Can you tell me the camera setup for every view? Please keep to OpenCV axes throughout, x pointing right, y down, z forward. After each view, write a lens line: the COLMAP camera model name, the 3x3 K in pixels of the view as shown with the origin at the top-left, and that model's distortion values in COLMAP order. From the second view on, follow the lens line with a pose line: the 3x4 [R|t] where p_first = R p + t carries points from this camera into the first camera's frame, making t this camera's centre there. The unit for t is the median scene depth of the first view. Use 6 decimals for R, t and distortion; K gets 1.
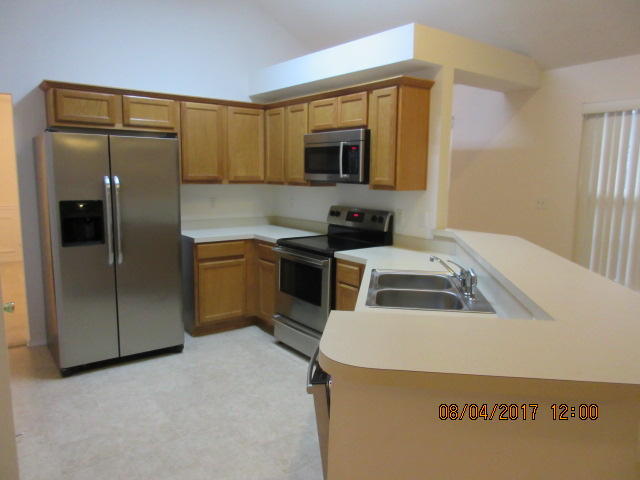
lens RADIAL K [[477.5, 0, 320.5], [0, 477.5, 242.8], [0, 0, 1]] dist [-0.014175, 0.009129]
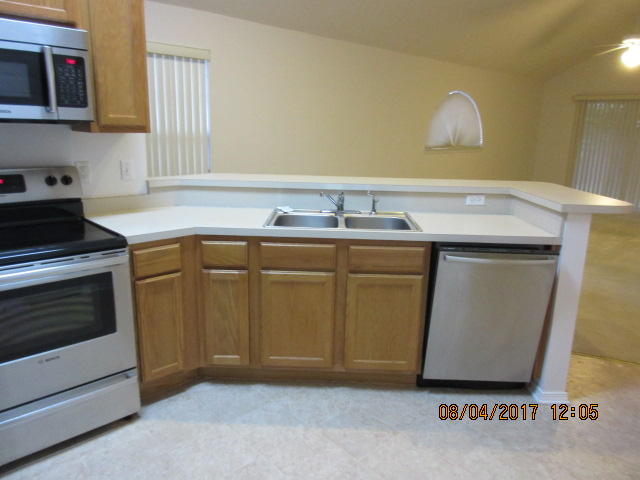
lens RADIAL K [[477.5, 0, 321.0], [0, 477.5, 239.7], [0, 0, 1]] dist [-0.014175, 0.009129]
pose [[-0.130033, -0.244816, 0.960810, -0.604893], [0.104776, 0.960219, 0.258845, -0.111224], [-0.985958, 0.134328, -0.099209, 0.814641]]
